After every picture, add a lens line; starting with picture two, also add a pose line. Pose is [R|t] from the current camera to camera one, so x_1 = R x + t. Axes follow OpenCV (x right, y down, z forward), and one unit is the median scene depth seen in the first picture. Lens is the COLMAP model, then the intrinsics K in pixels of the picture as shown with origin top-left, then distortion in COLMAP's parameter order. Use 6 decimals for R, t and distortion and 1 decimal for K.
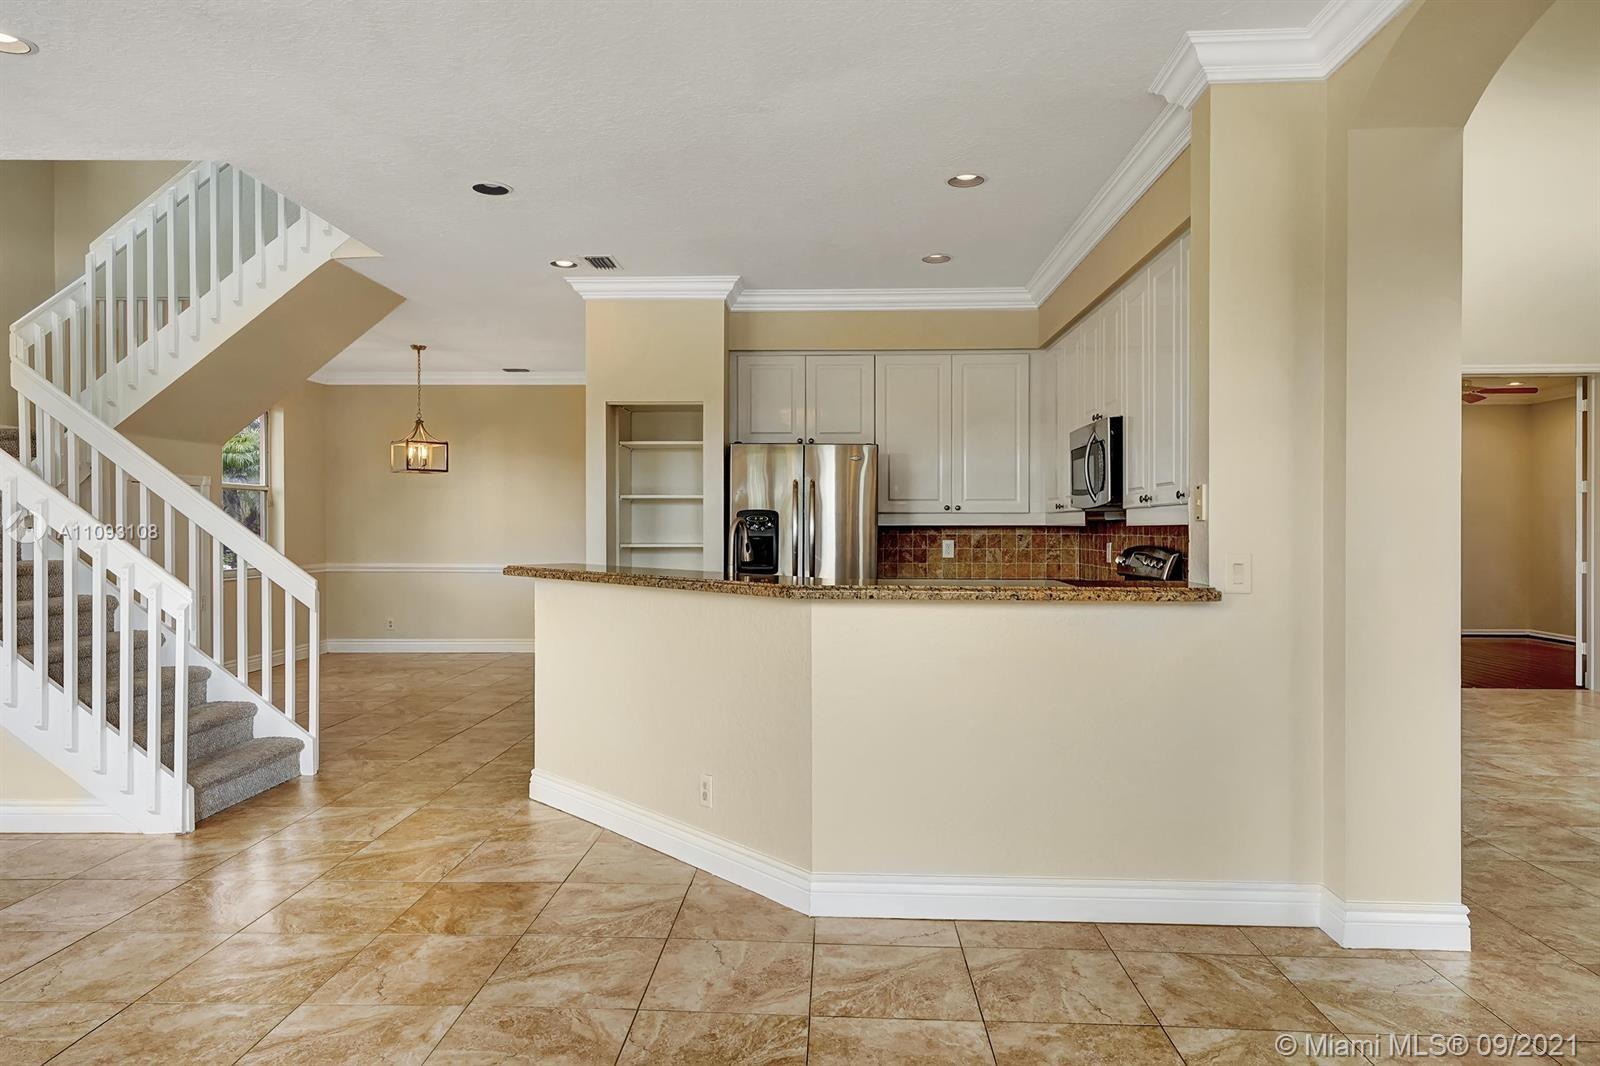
lens RADIAL K [[974.1, 0, 799.1], [0, 974.1, 538.6], [0, 0, 1]] dist [-0.002851, -0.000407]
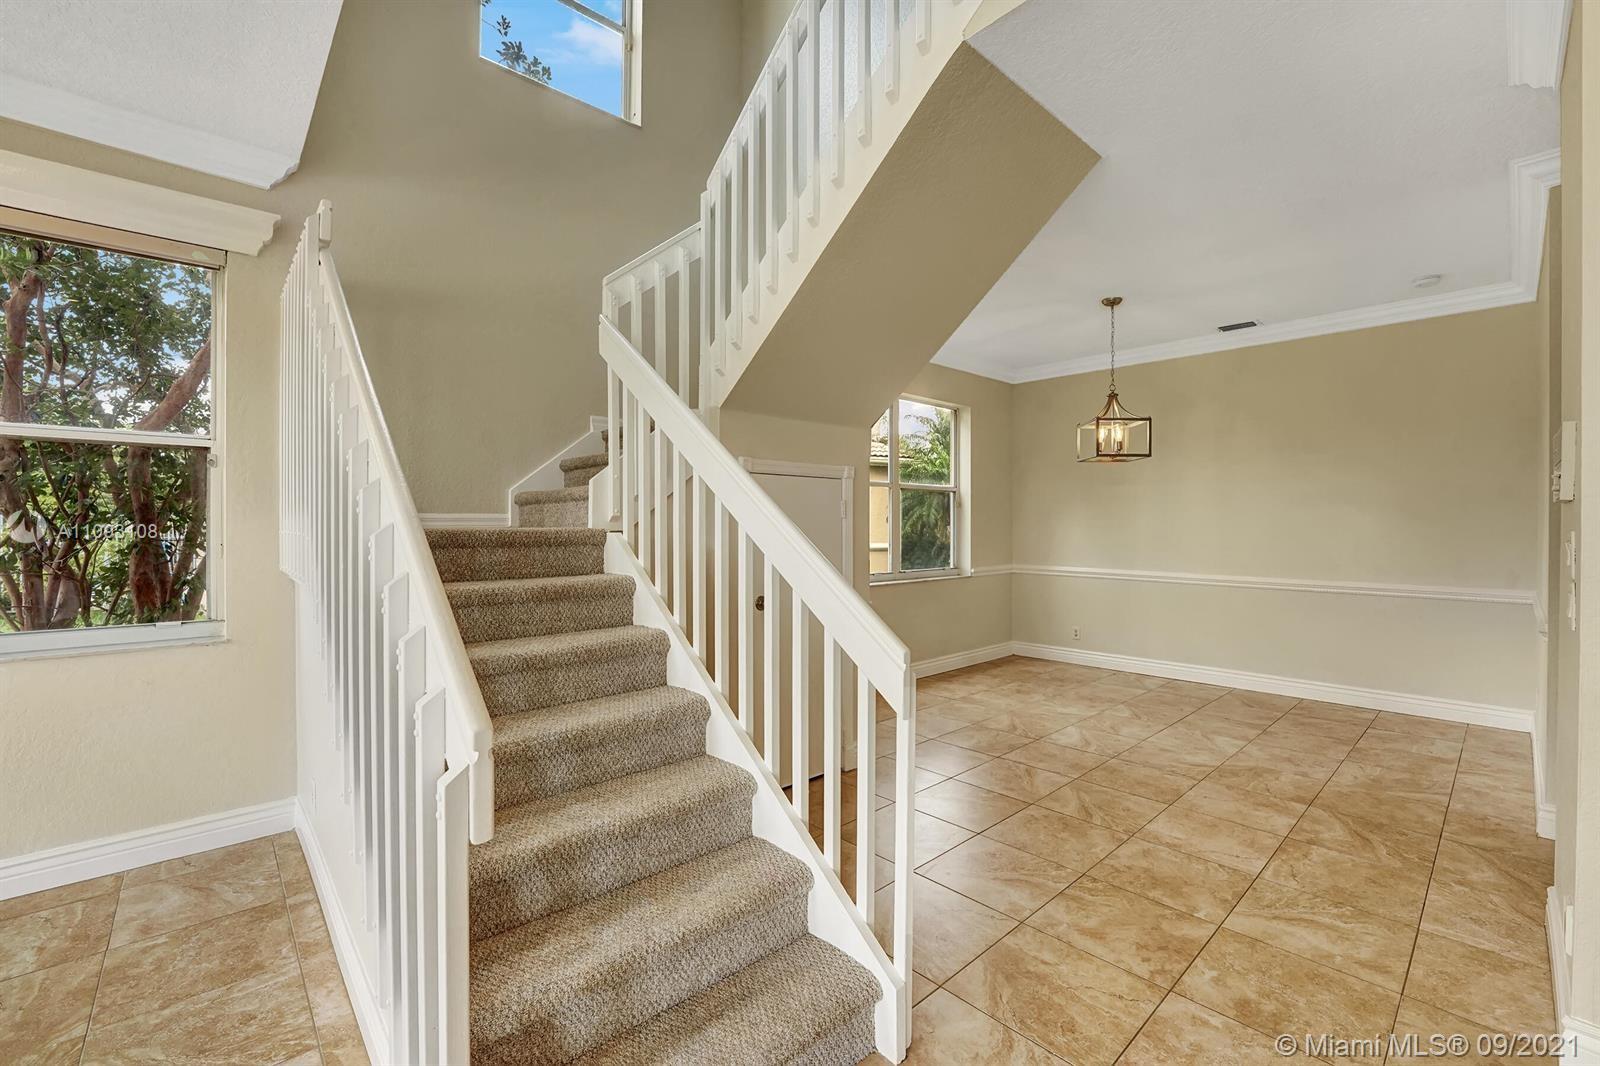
lens RADIAL K [[662.1, 0, 800.7], [0, 662.1, 534.4], [0, 0, 1]] dist [-0.022844, -0.000005]
pose [[0.699803, 0.007532, -0.714296, -0.239964], [-0.007646, 0.999966, 0.003054, -0.009953], [0.714295, 0.003324, 0.699837, 0.578589]]
